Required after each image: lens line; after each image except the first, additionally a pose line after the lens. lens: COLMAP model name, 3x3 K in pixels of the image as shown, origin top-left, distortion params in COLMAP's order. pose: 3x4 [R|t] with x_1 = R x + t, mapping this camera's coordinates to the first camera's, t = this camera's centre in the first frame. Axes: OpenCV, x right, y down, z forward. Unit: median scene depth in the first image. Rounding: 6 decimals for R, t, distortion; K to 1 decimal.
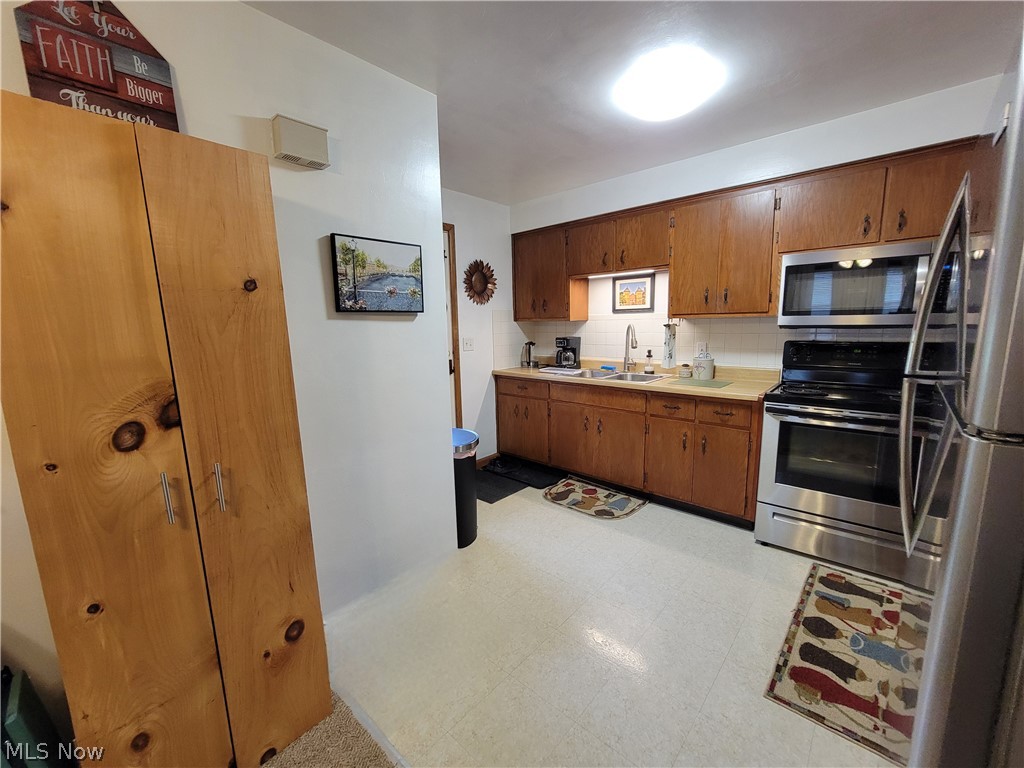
lens RADIAL K [[417.6, 0, 516.2], [0, 417.6, 385.1], [0, 0, 1]] dist [-0.008601, 0.003160]
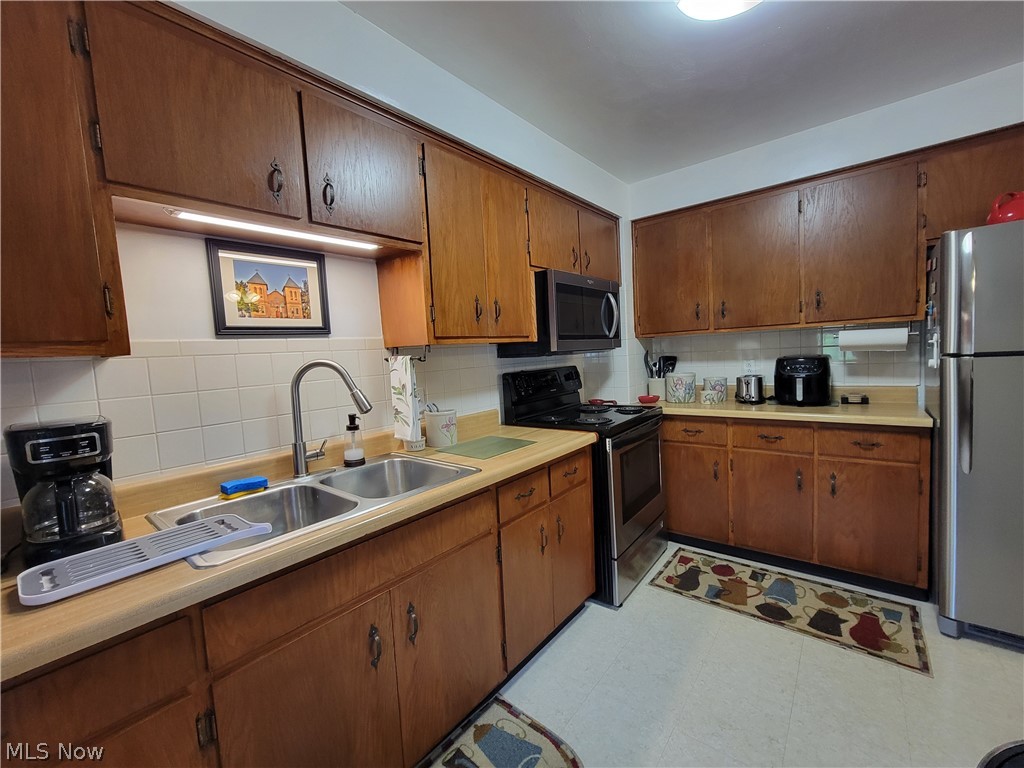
lens RADIAL K [[417.6, 0, 516.2], [0, 417.6, 385.1], [0, 0, 1]] dist [-0.008601, 0.003160]
pose [[-0.043684, -0.055300, 0.997514, -0.177372], [0.204579, 0.976813, 0.063112, -0.123601], [-0.977875, 0.206828, -0.031358, 0.944111]]
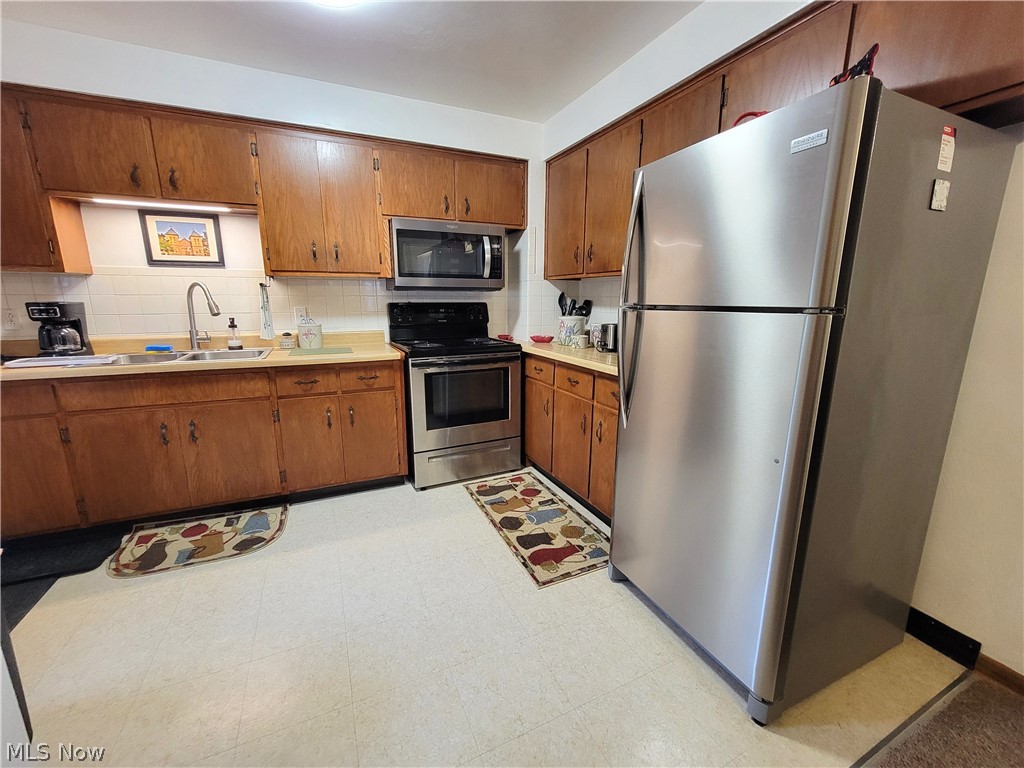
lens RADIAL K [[417.6, 0, 516.2], [0, 417.6, 385.1], [0, 0, 1]] dist [-0.008601, 0.003160]
pose [[0.392828, -0.168641, 0.904017, -0.205695], [0.126896, 0.983578, 0.128341, 0.004584], [-0.910815, 0.064300, 0.407777, 0.263521]]
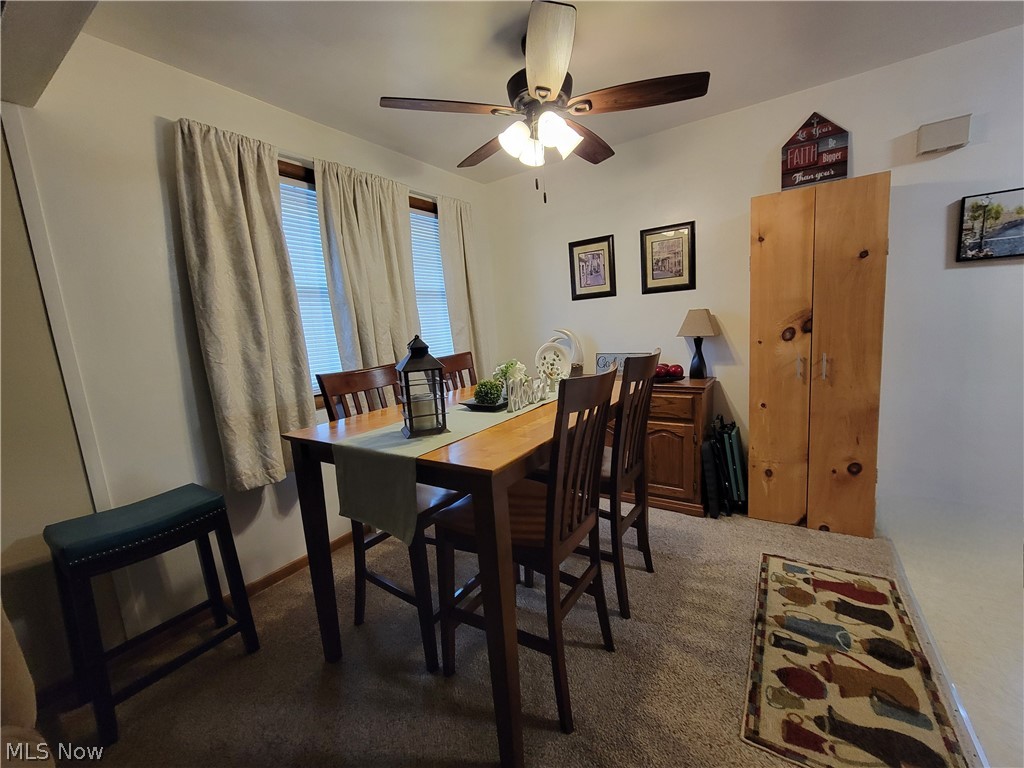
lens RADIAL K [[417.6, 0, 516.2], [0, 417.6, 385.1], [0, 0, 1]] dist [-0.008601, 0.003160]
pose [[-0.981083, 0.111124, -0.158515, 0.909925], [0.061492, 0.955316, 0.289120, -0.117213], [0.183560, 0.273903, -0.944078, 0.894285]]
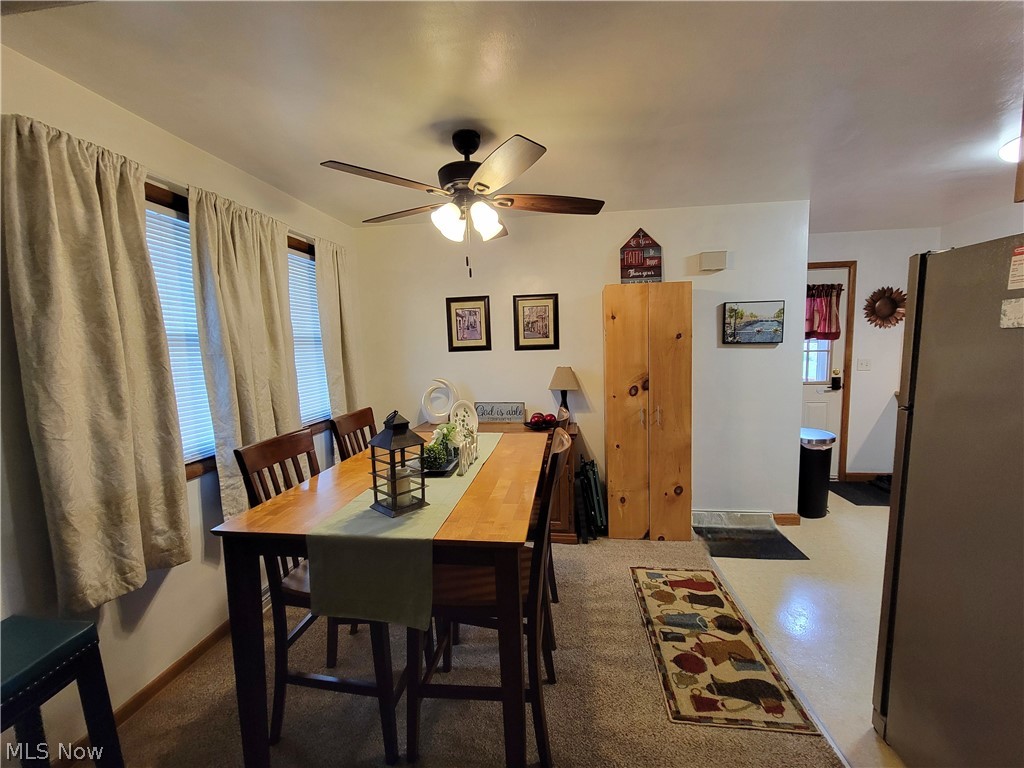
lens RADIAL K [[417.6, 0, 516.2], [0, 417.6, 385.1], [0, 0, 1]] dist [-0.008601, 0.003160]
pose [[-0.812708, 0.094875, -0.574896, 1.086850], [-0.043191, 0.974131, 0.221818, -0.176887], [0.581069, 0.205104, -0.787586, 0.859691]]
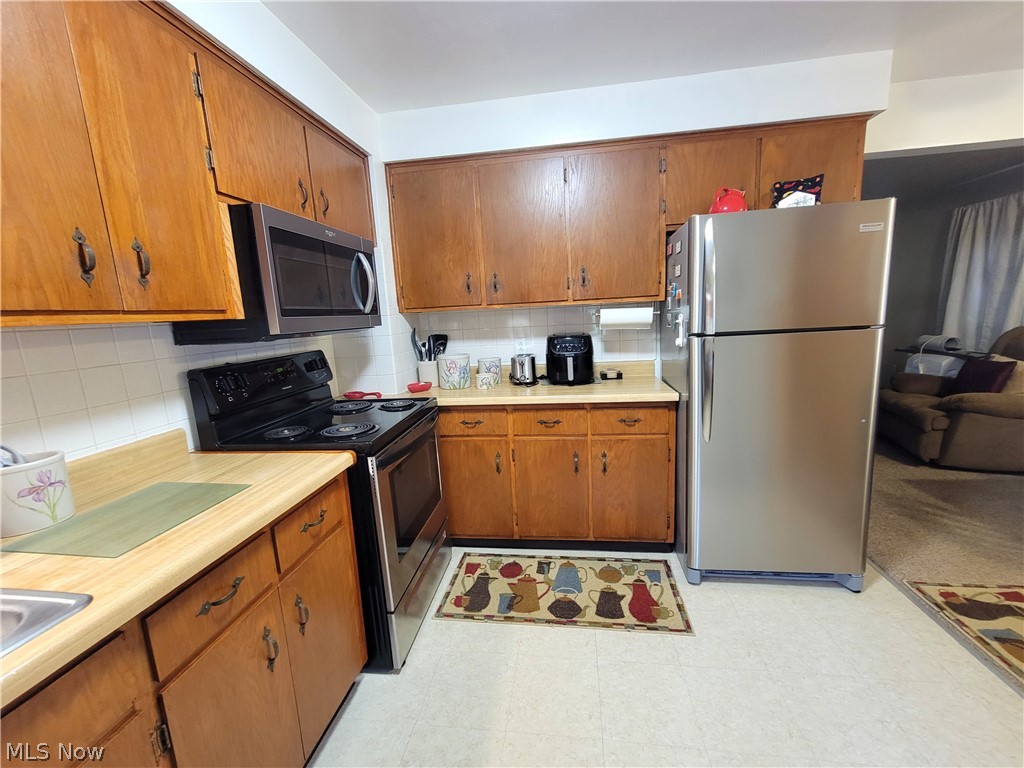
lens RADIAL K [[417.6, 0, 516.2], [0, 417.6, 385.1], [0, 0, 1]] dist [-0.008601, 0.003160]
pose [[-0.556322, -0.094495, 0.825576, -0.001703], [0.185092, 0.954462, 0.233973, -0.126867], [-0.810091, 0.282972, -0.513498, 0.883656]]
